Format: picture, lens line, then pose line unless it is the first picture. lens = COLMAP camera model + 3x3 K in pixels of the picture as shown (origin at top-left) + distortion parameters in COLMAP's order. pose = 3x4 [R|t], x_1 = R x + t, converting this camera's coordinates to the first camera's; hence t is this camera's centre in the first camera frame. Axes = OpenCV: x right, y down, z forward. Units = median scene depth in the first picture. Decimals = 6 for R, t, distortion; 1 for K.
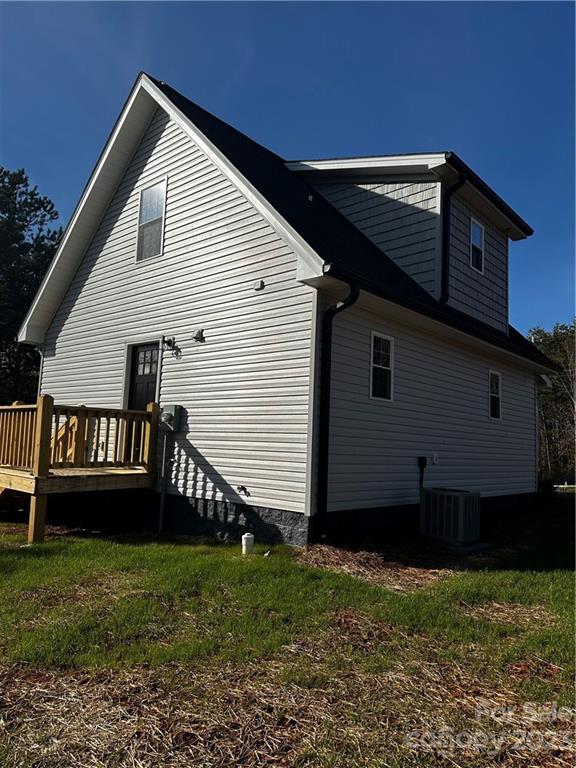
lens RADIAL K [[531.6, 0, 288.0], [0, 531.6, 384.0], [0, 0, 1]] dist [0.005002, 0.000040]
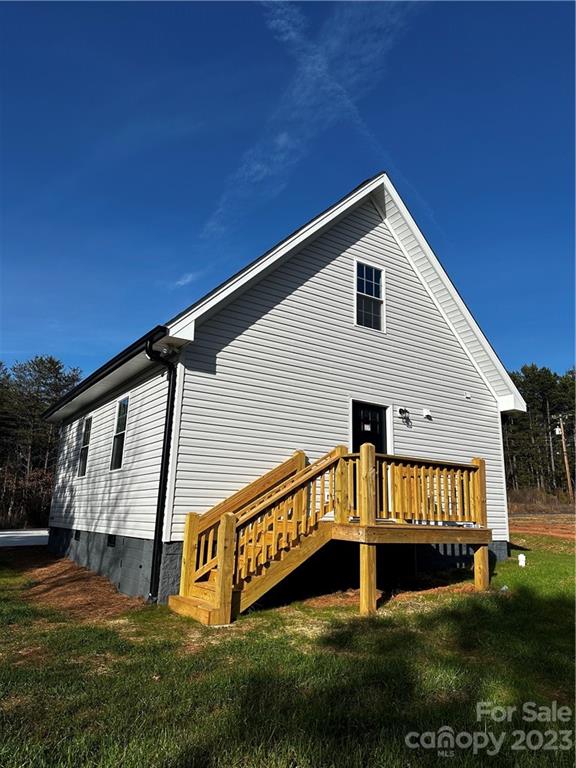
lens RADIAL K [[531.6, 0, 288.0], [0, 531.6, 384.0], [0, 0, 1]] dist [0.005002, 0.000040]
pose [[0.305505, 0.206863, 0.929449, -1.365616], [-0.134503, 0.975704, -0.172947, 0.097141], [-0.942643, -0.072177, 0.325906, 0.814284]]
